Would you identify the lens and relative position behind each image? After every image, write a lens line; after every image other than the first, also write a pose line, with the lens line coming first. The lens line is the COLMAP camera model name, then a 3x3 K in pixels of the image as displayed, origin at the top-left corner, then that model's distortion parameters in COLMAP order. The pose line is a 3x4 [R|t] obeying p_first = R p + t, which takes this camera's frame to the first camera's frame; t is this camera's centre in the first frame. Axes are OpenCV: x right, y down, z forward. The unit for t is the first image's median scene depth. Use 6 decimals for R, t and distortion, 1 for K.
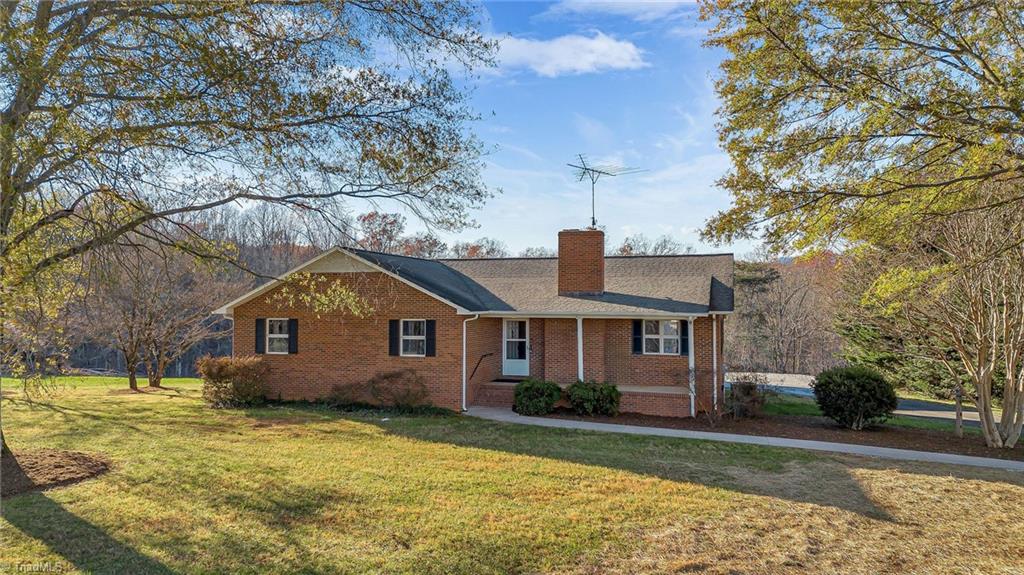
lens RADIAL K [[747.5, 0, 512.3], [0, 747.5, 288.5], [0, 0, 1]] dist [0.029427, -0.017557]
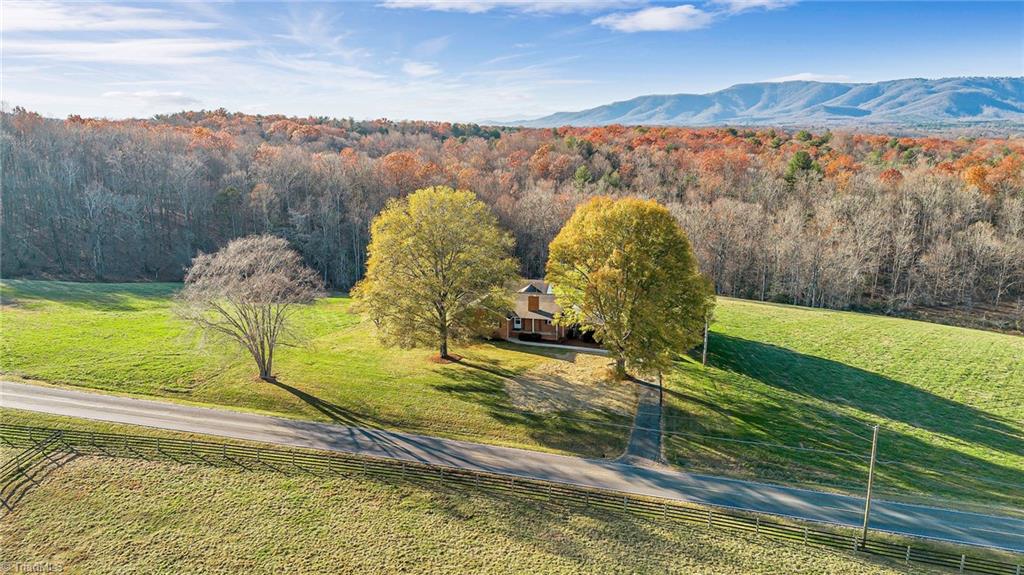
lens RADIAL K [[747.5, 0, 514.3], [0, 747.5, 287.2], [0, 0, 1]] dist [0.029427, -0.017557]
pose [[0.998702, -0.002854, 0.050858, -0.252591], [-0.010453, 0.965699, 0.259455, -1.320797], [-0.049854, -0.259650, 0.964415, -3.320341]]
